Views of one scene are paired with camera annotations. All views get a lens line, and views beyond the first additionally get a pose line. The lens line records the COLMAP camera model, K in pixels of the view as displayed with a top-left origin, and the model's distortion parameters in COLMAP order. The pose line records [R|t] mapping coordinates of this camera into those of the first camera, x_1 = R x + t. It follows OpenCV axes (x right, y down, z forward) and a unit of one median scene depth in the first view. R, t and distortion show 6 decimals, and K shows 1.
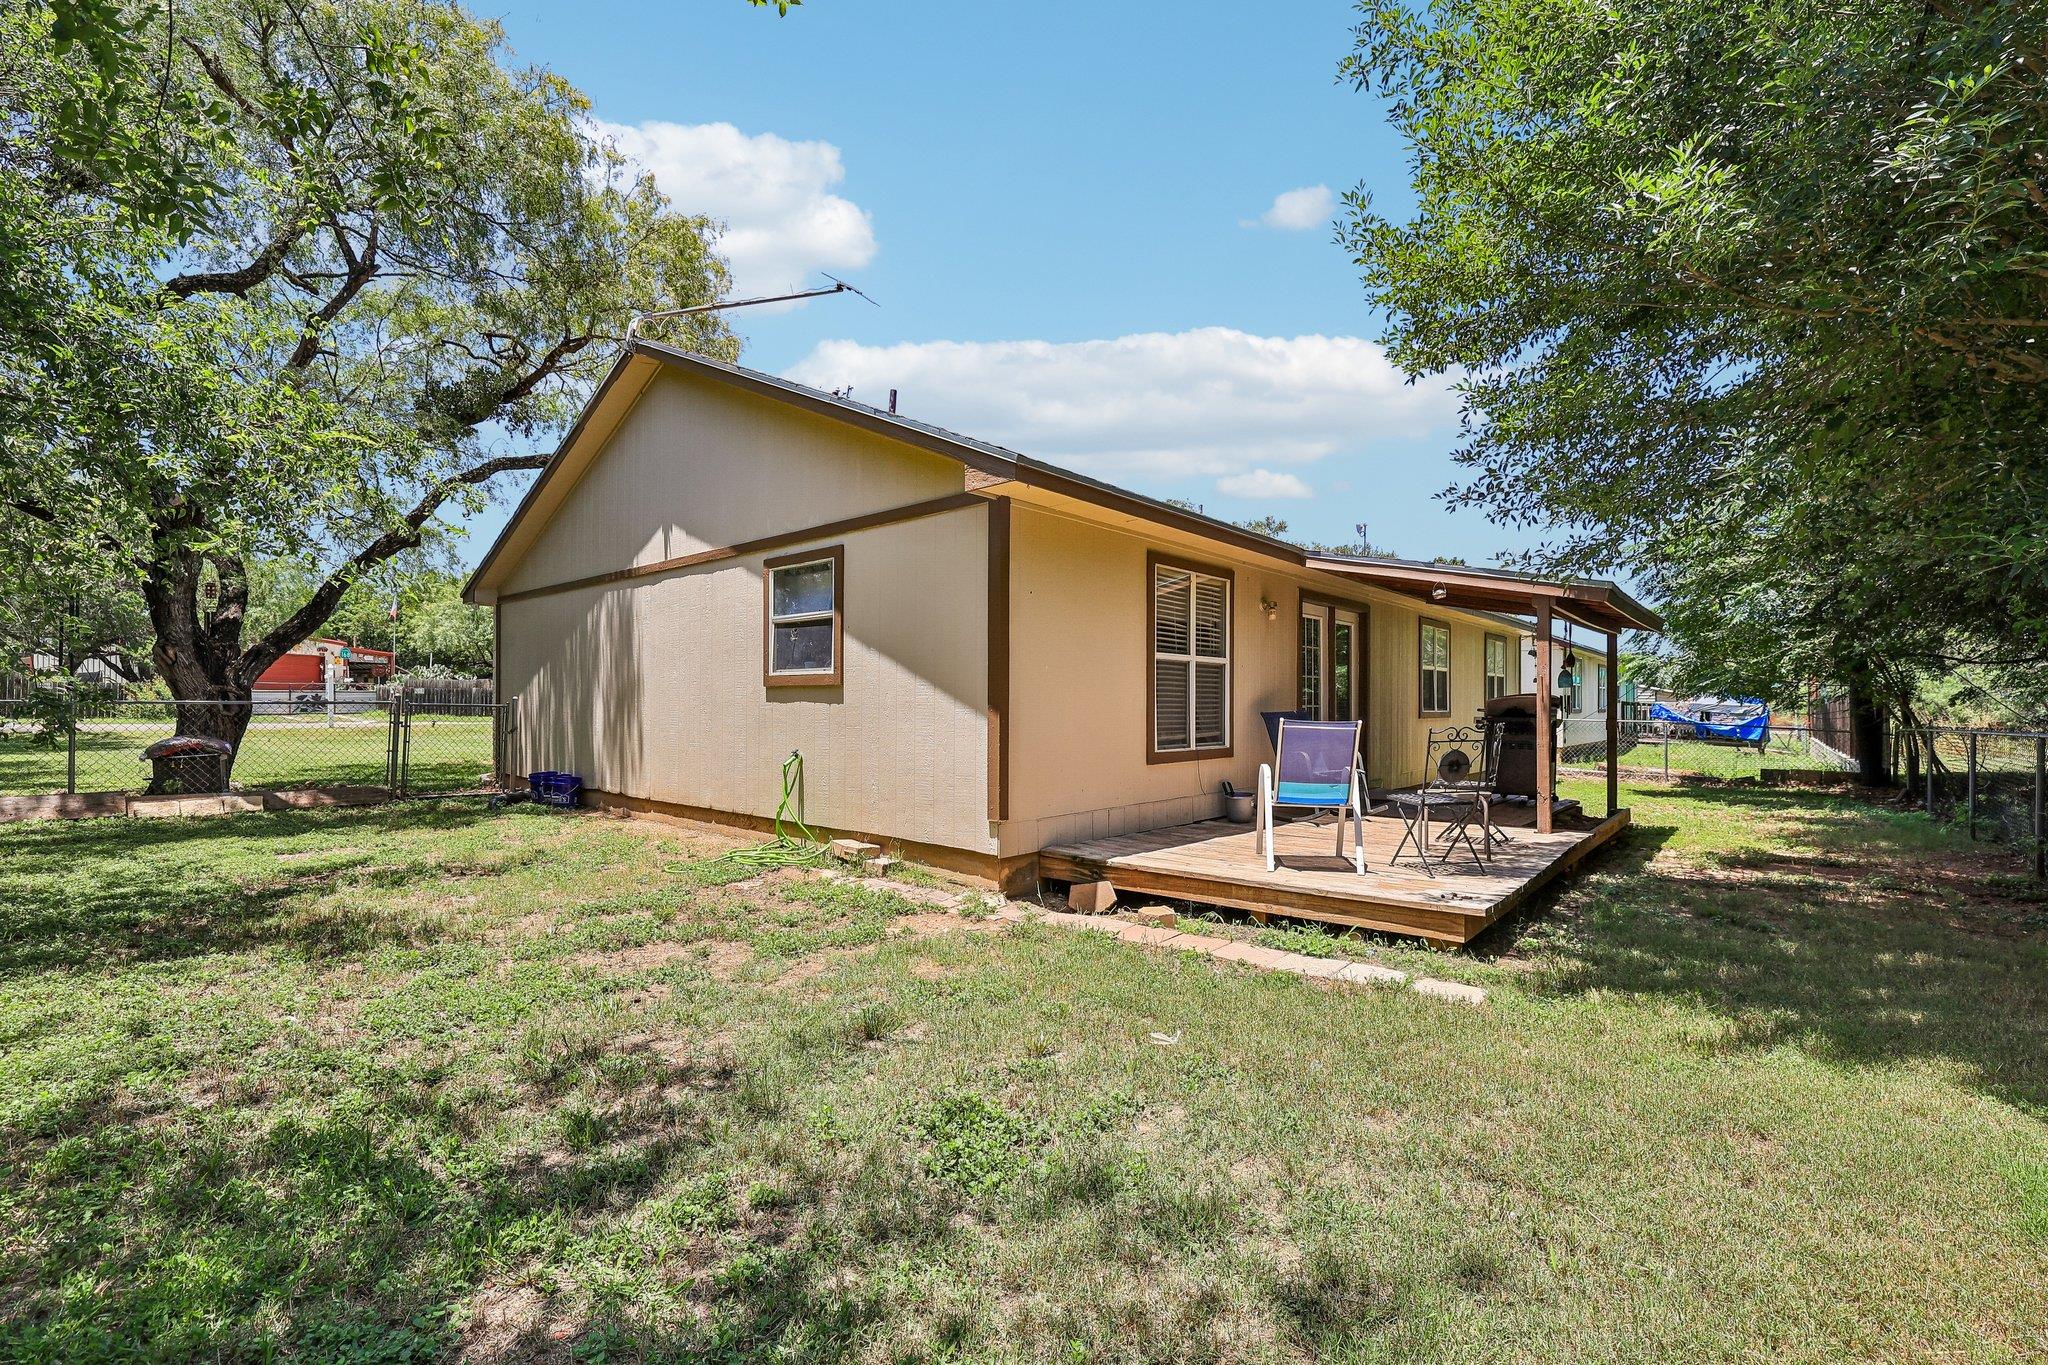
lens RADIAL K [[864.8, 0, 1026.6], [0, 864.8, 695.7], [0, 0, 1]] dist [-0.002222, 0.000918]
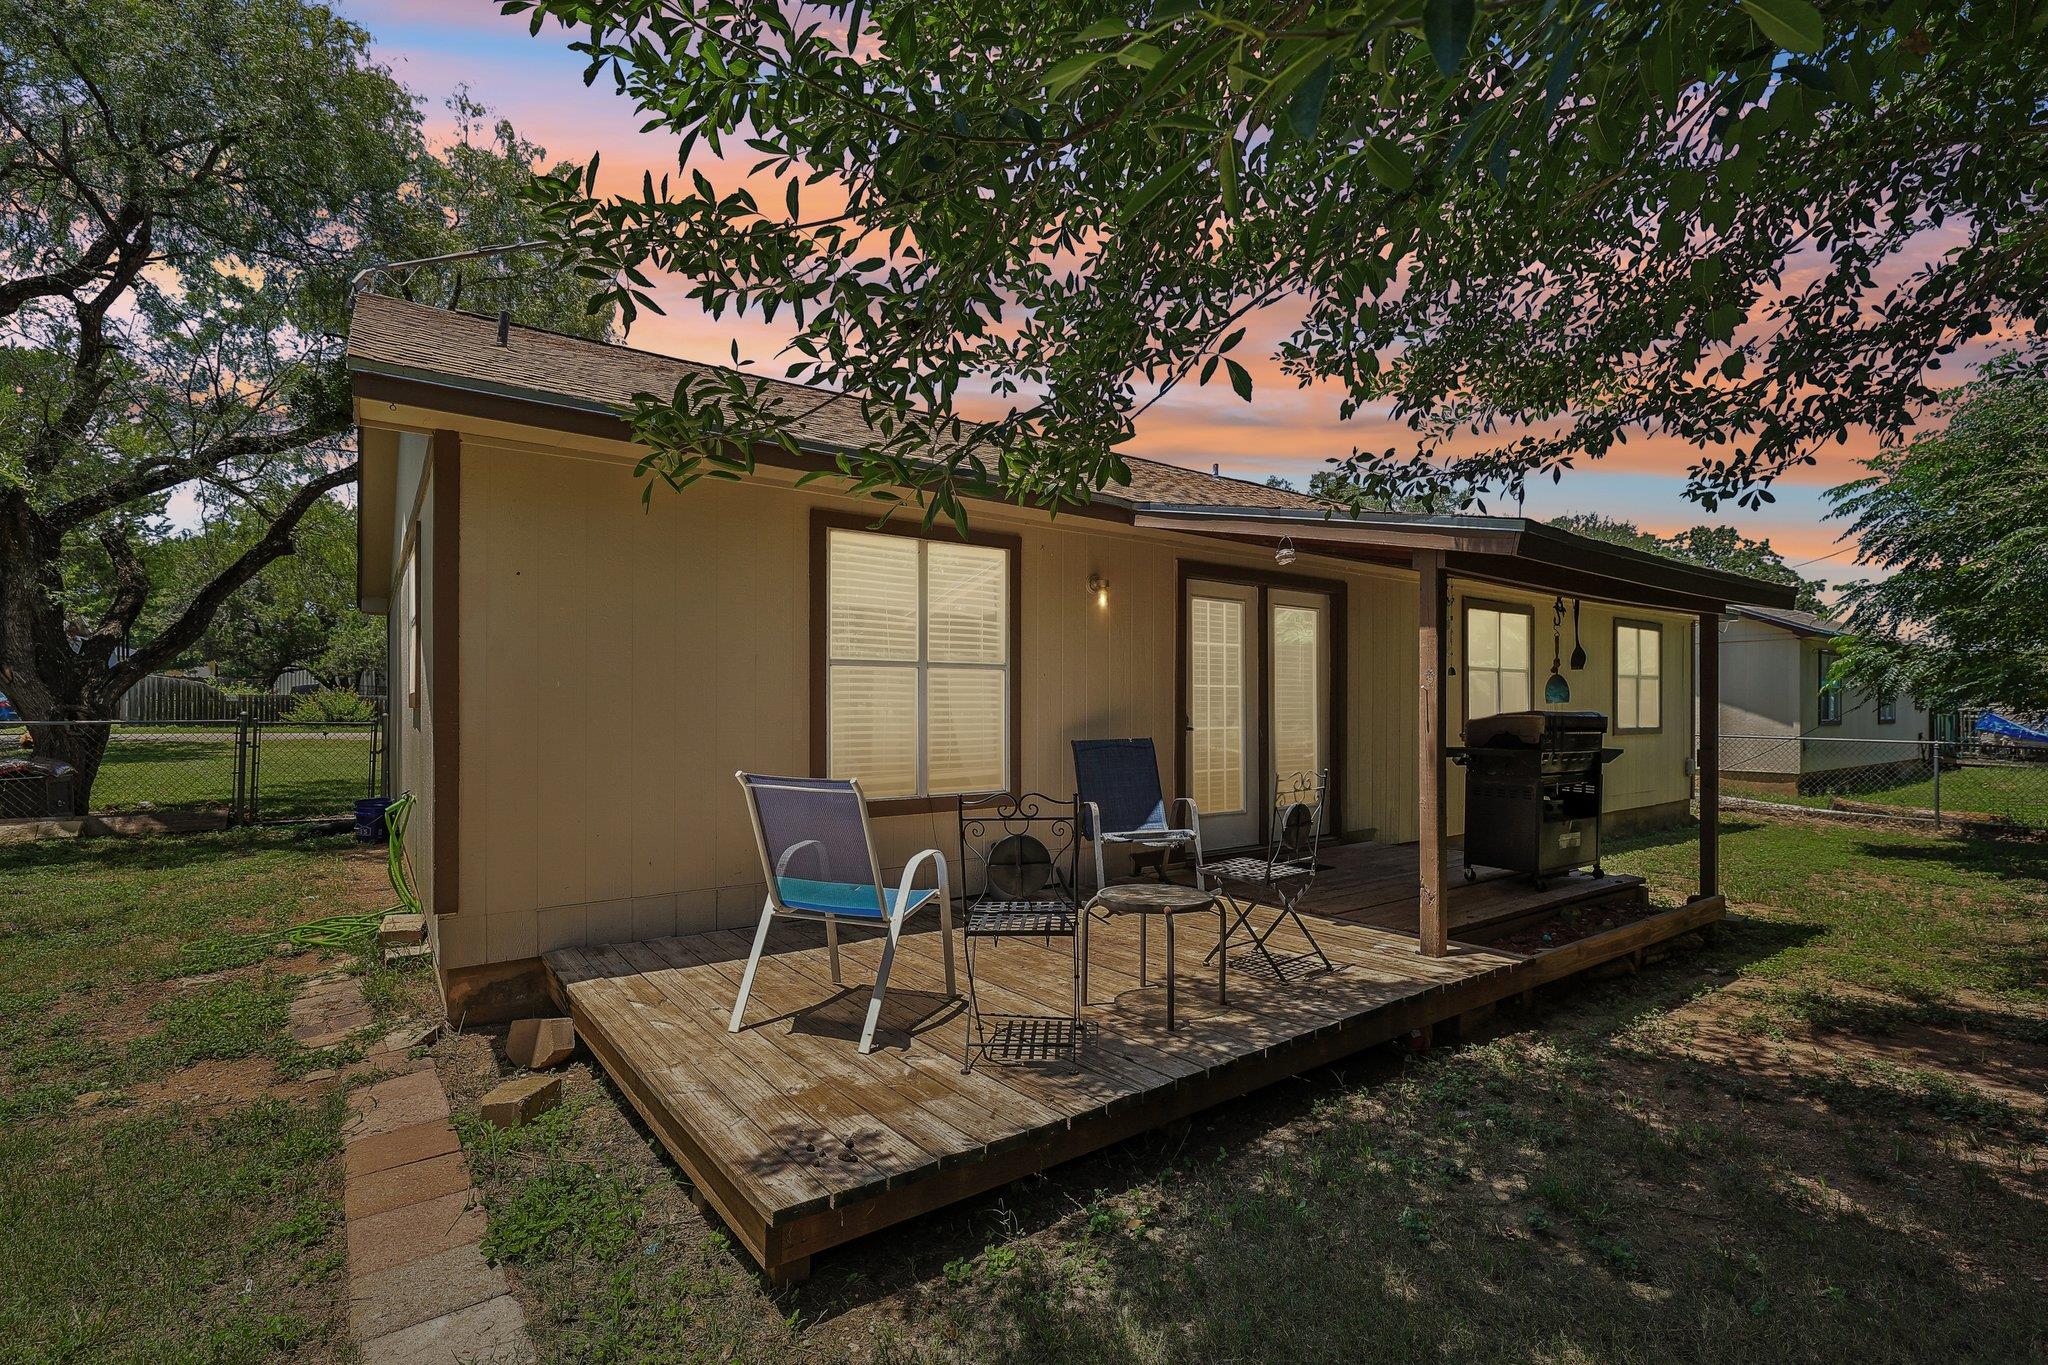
lens RADIAL K [[914.2, 0, 1024.0], [0, 914.2, 700.3], [0, 0, 1]] dist [-0.000933, -0.000390]
pose [[0.975692, -0.005156, -0.219084, 0.317234], [0.005247, 0.999986, -0.000169, -0.010437], [0.219081, -0.000984, 0.975706, 0.228094]]
